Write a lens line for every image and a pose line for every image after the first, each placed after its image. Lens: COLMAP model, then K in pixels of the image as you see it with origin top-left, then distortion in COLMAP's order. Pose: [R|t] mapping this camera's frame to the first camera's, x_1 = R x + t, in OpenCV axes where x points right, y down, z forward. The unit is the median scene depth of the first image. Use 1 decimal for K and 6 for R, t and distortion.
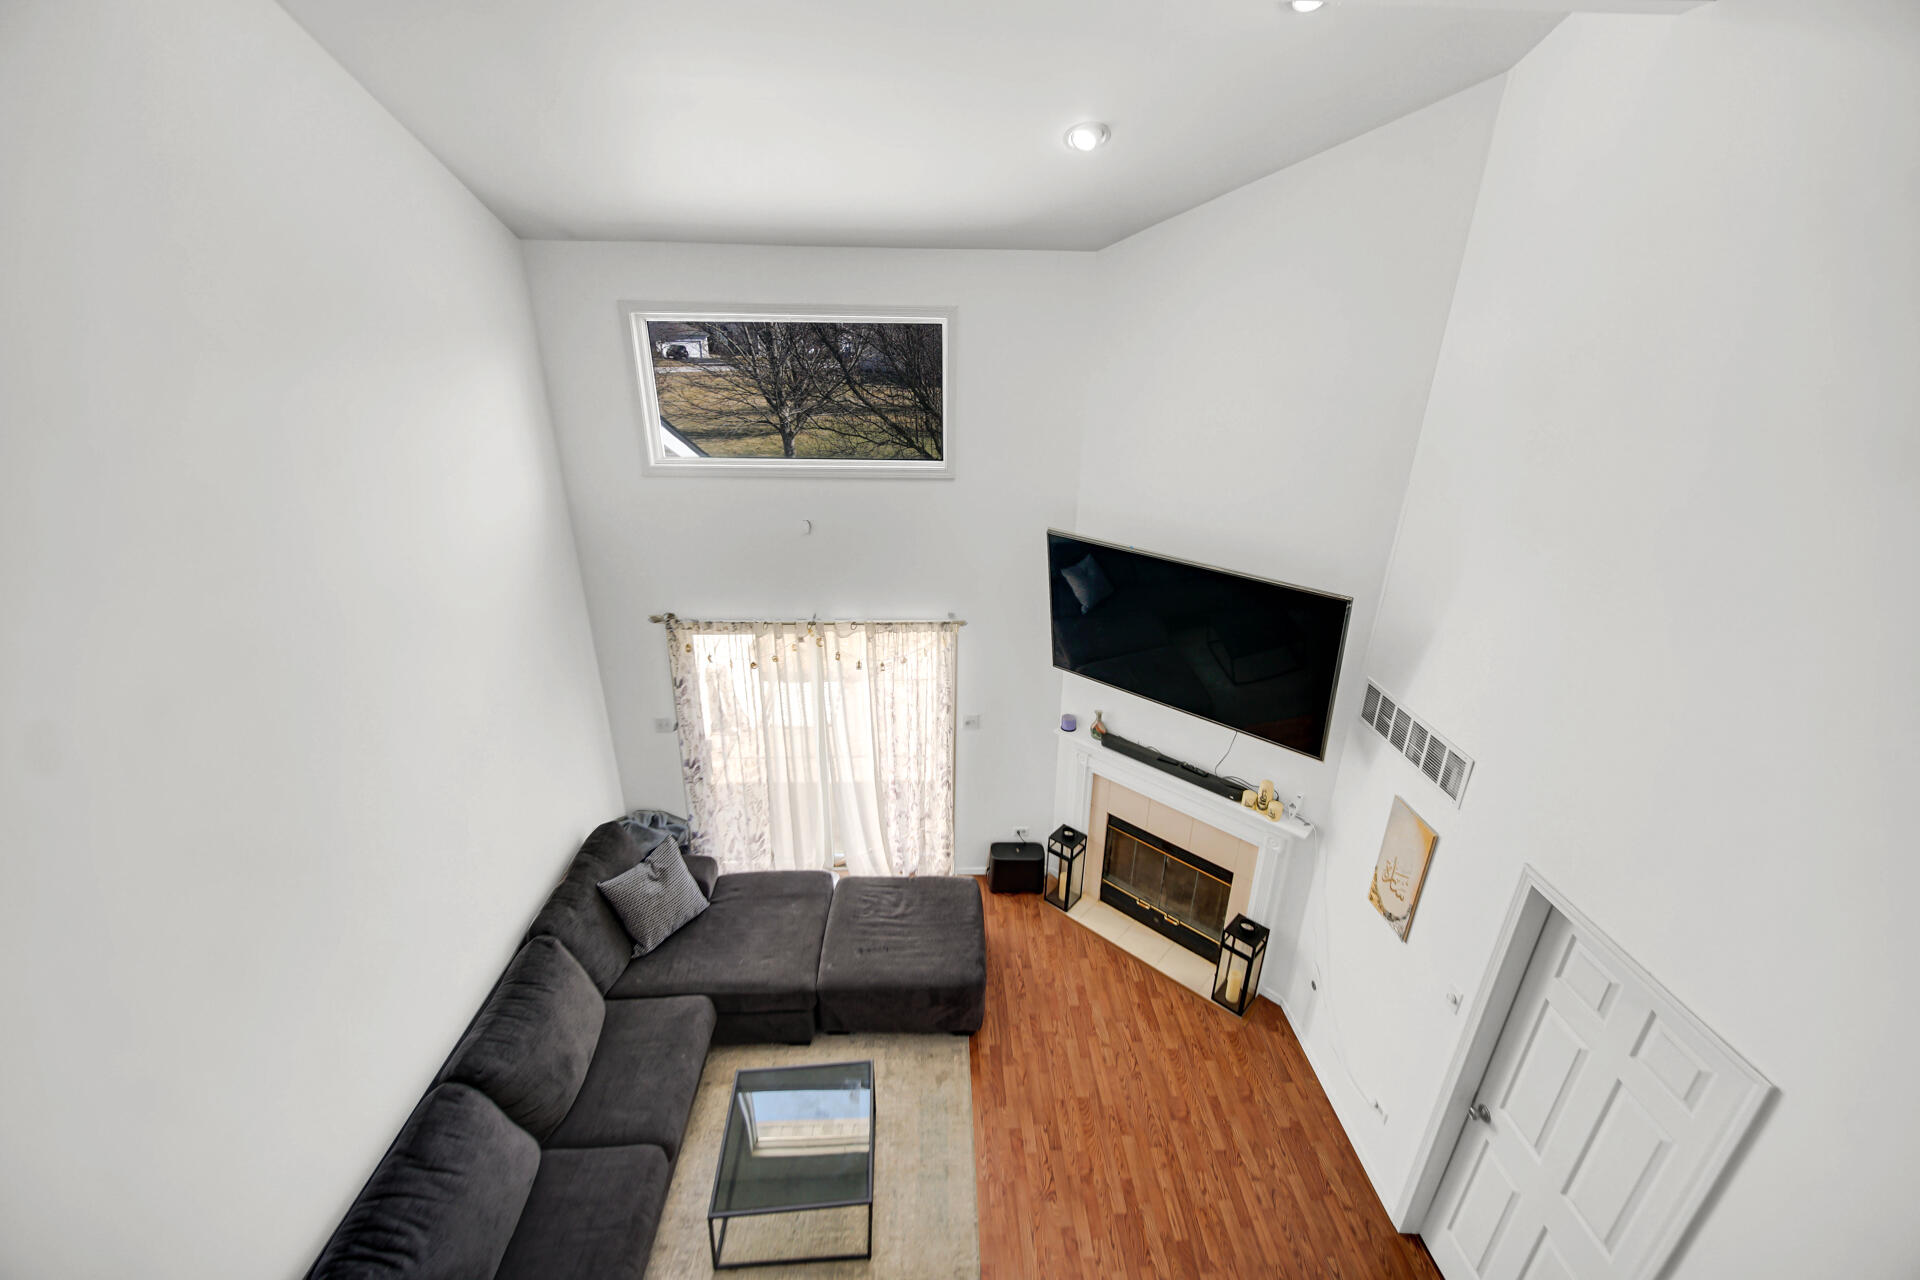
lens RADIAL K [[758.5, 0, 962.5], [0, 758.5, 625.7], [0, 0, 1]] dist [0.001258, -0.000330]
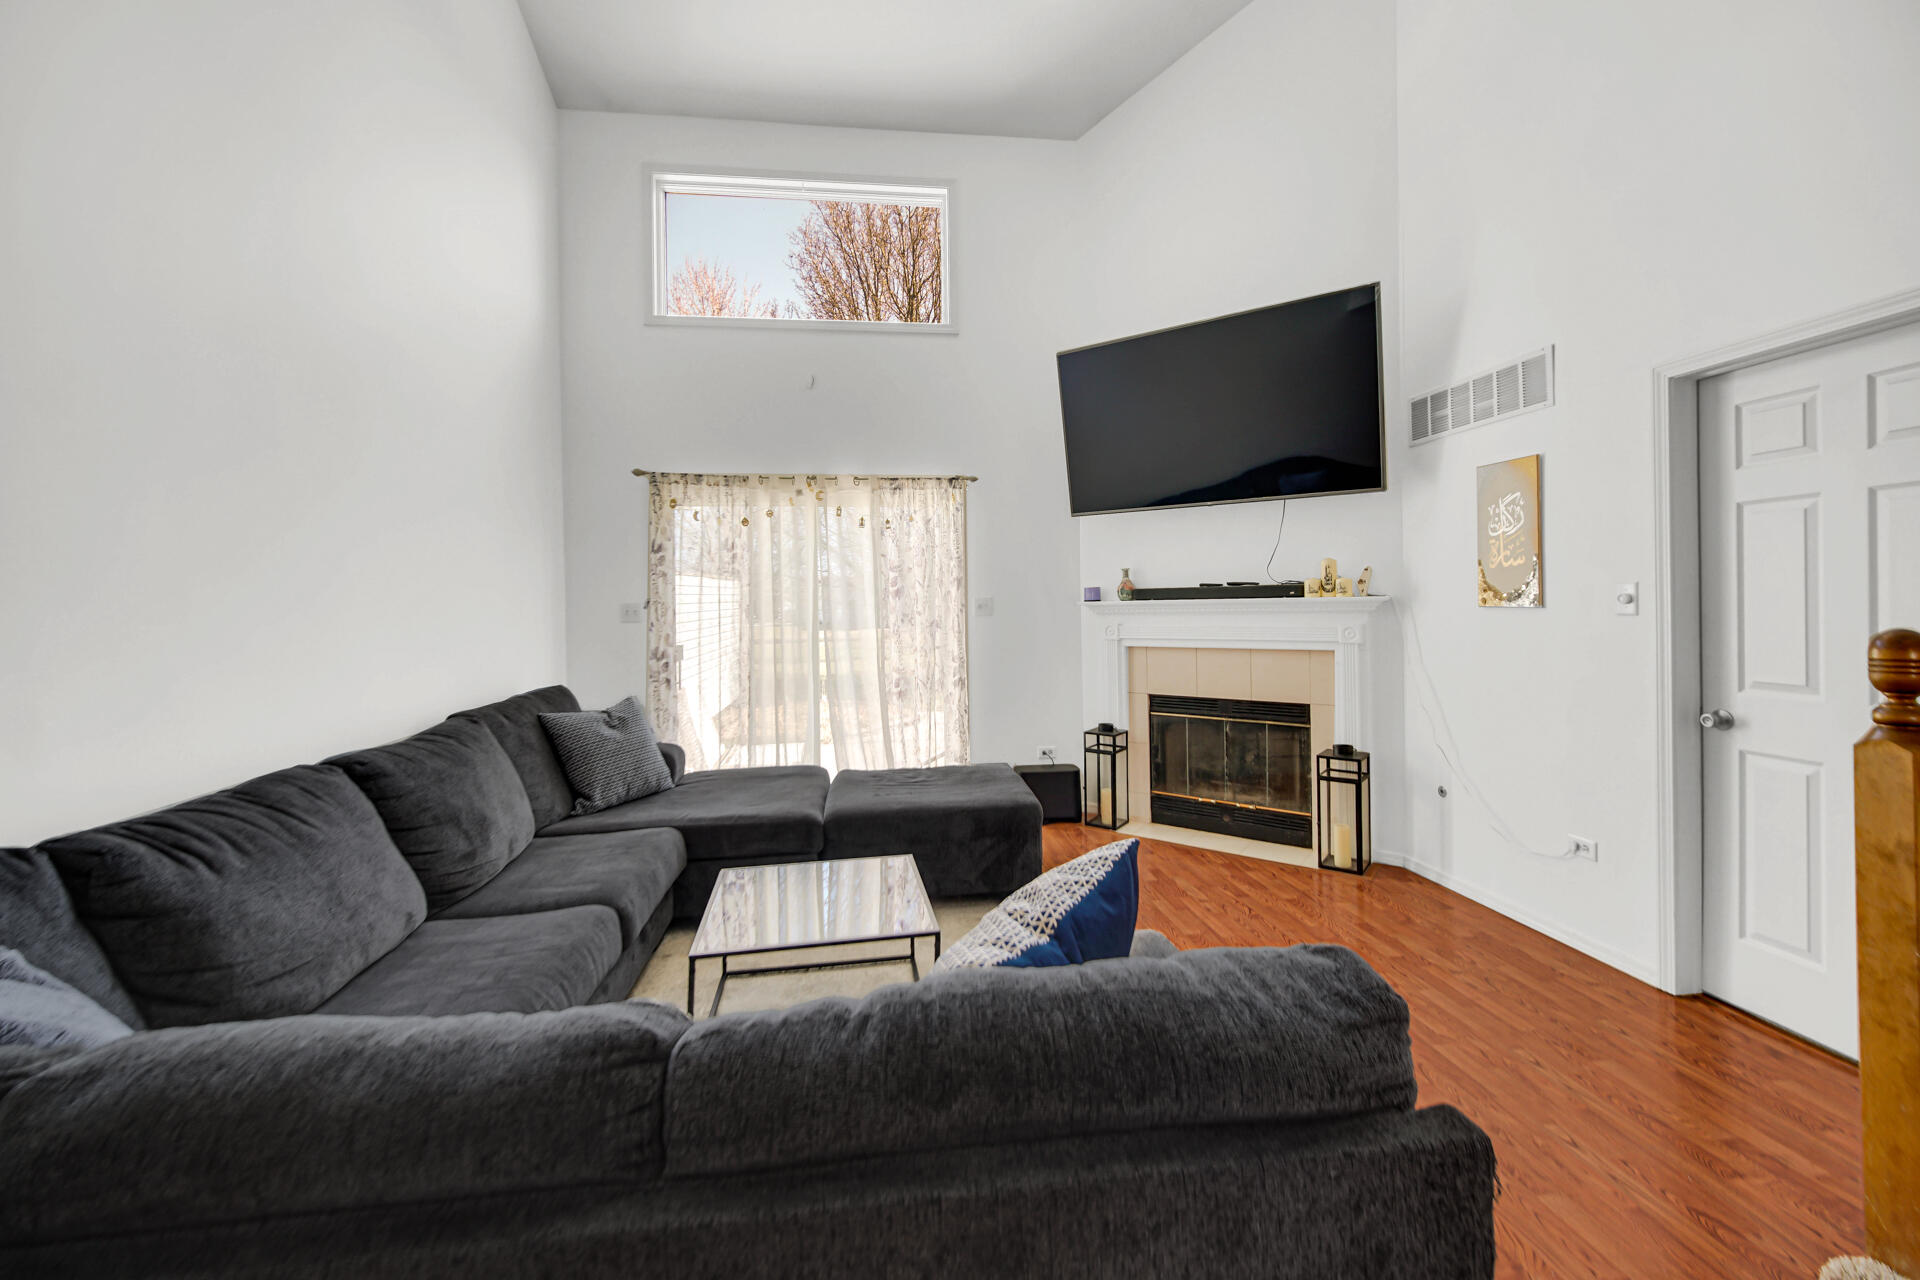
lens RADIAL K [[767.1, 0, 960.9], [0, 767.1, 594.9], [0, 0, 1]] dist [0.001276, 0.000949]
pose [[0.995923, -0.028502, 0.085582, -0.106390], [0.059030, 0.923335, -0.379430, 0.524247], [-0.068207, 0.382935, 0.921254, 0.184935]]
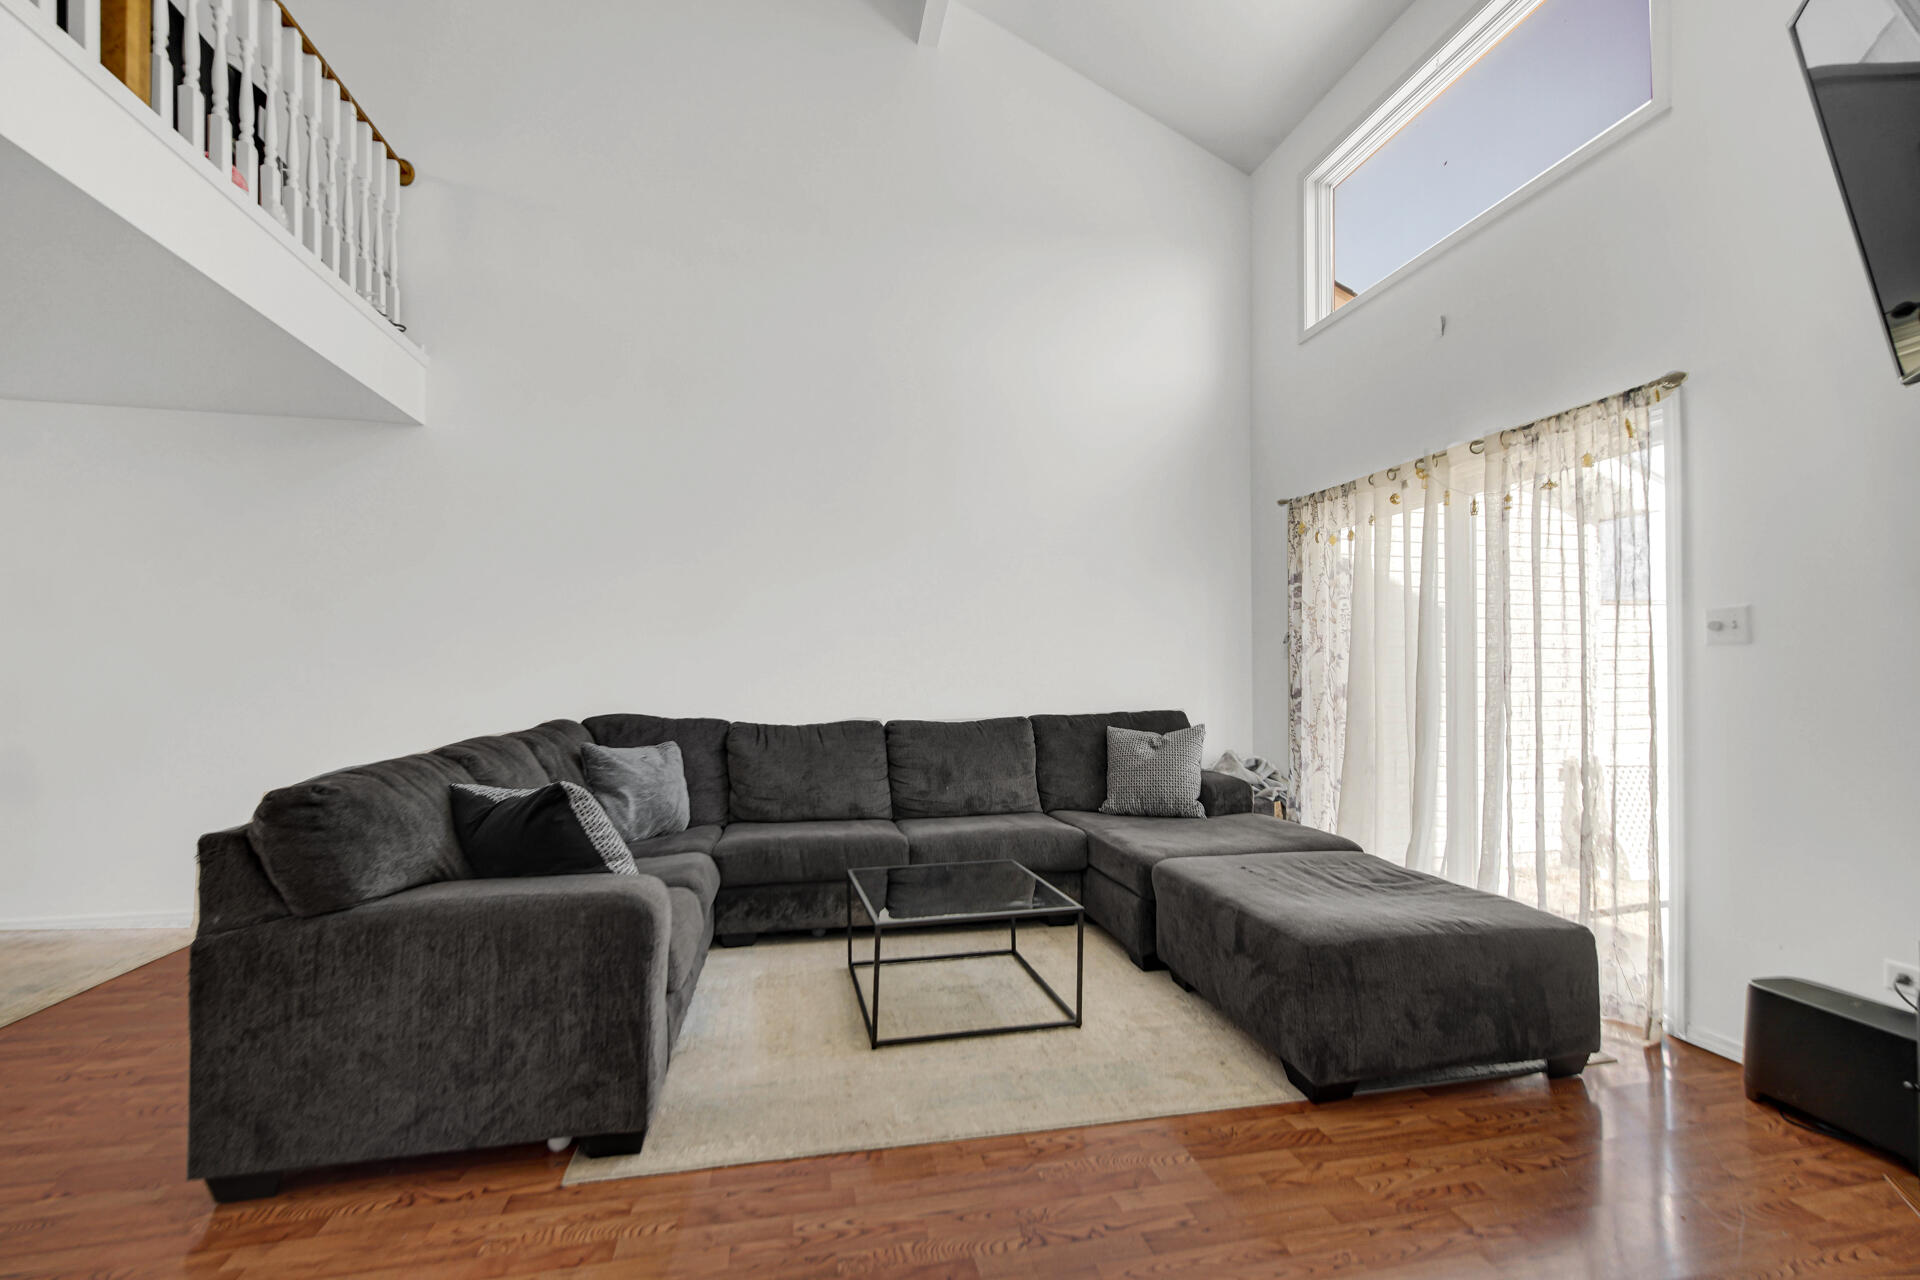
lens RADIAL K [[770.5, 0, 954.2], [0, 770.5, 662.7], [0, 0, 1]] dist [-0.001027, -0.000269]
pose [[0.167257, -0.027626, -0.985526, 0.429693], [-0.365657, 0.926578, -0.088030, 0.401241], [0.915598, 0.375088, 0.144875, 0.612937]]
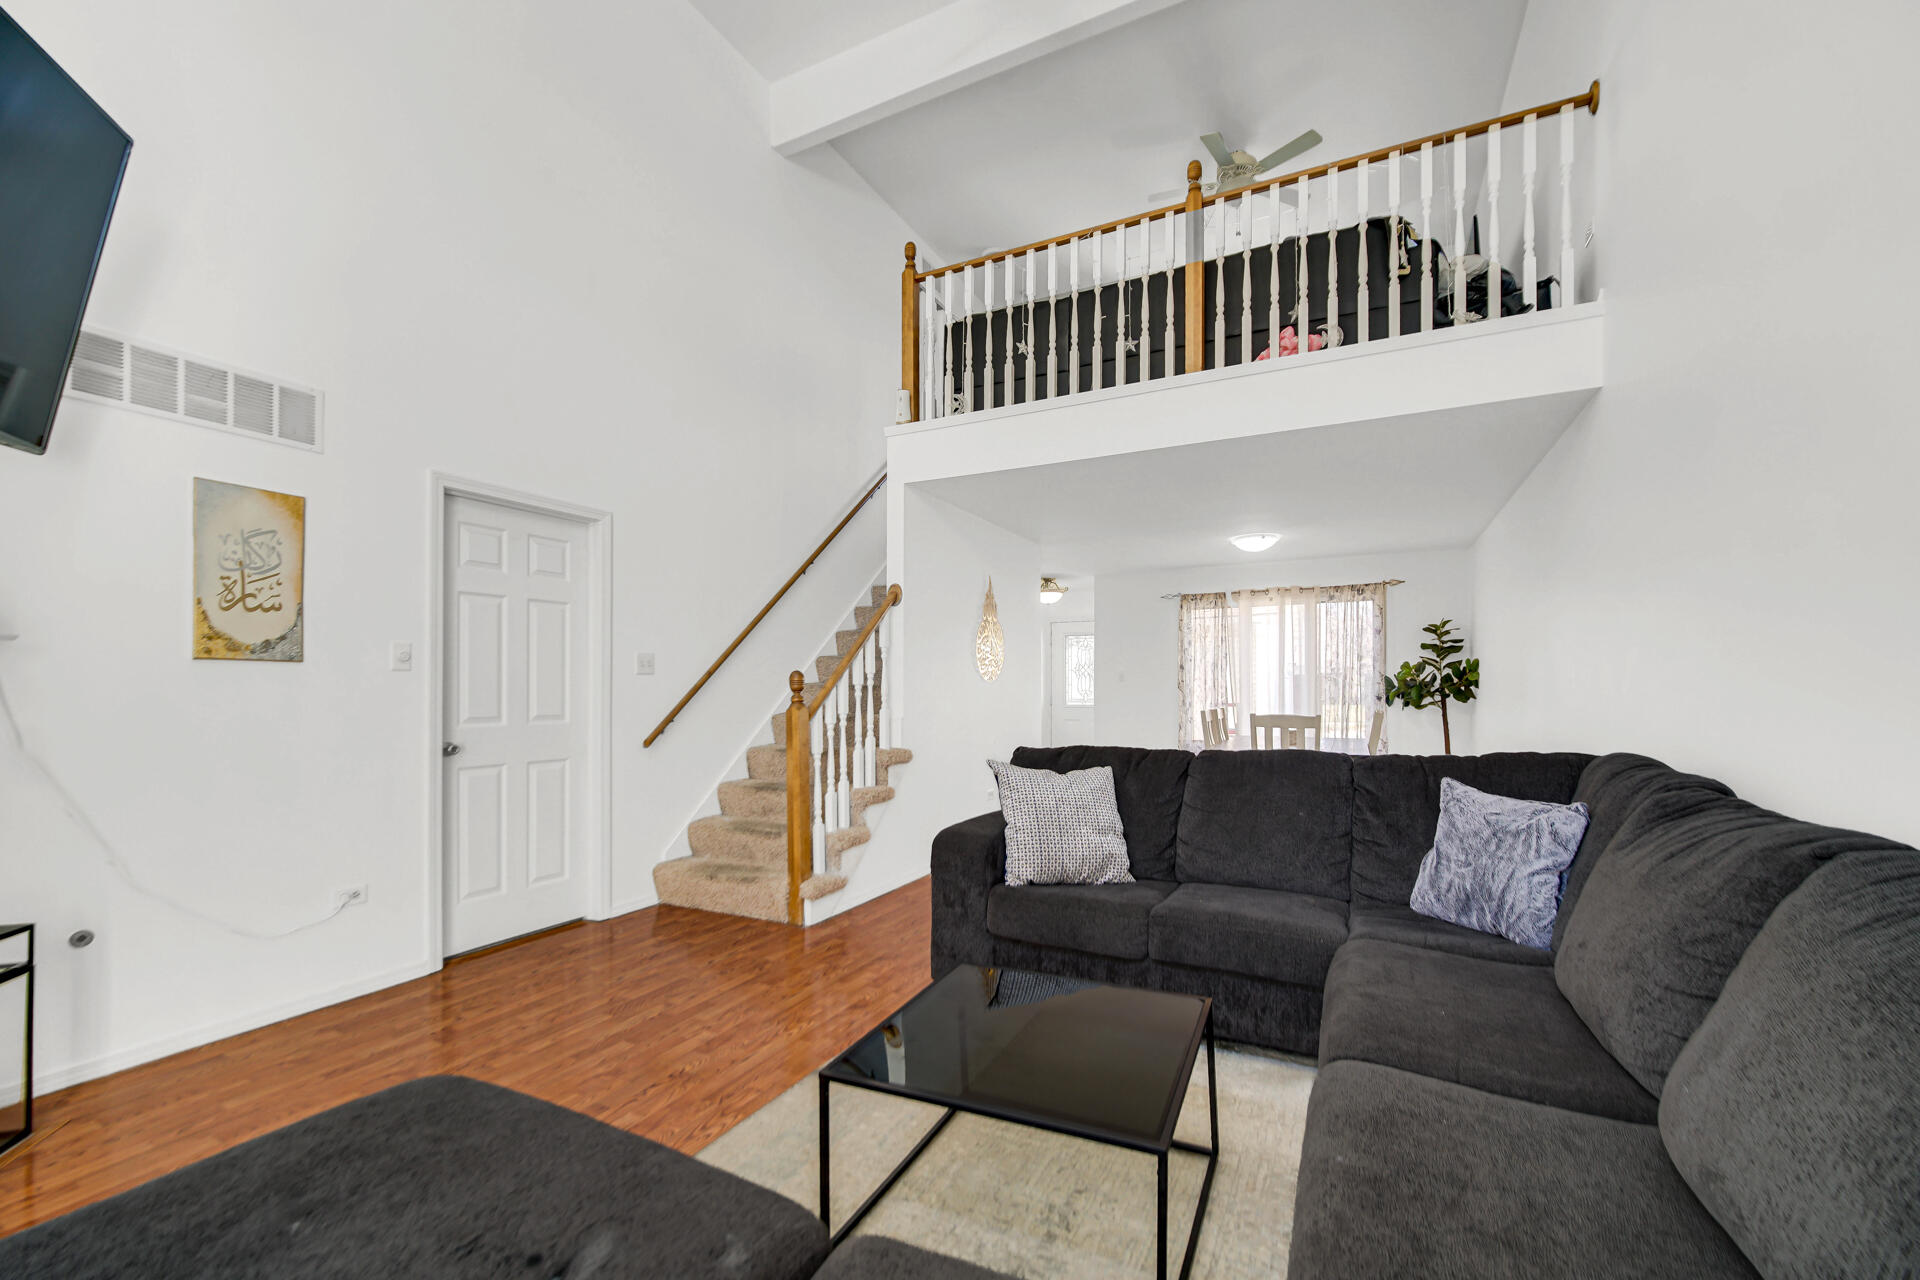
lens RADIAL K [[788.1, 0, 977.2], [0, 788.1, 689.1], [0, 0, 1]] dist [0.001543, 0.000109]
pose [[-0.878326, -0.014819, 0.477832, -0.326842], [0.165965, 0.927902, 0.333846, 0.216101], [-0.448329, 0.372529, -0.812541, 1.031403]]
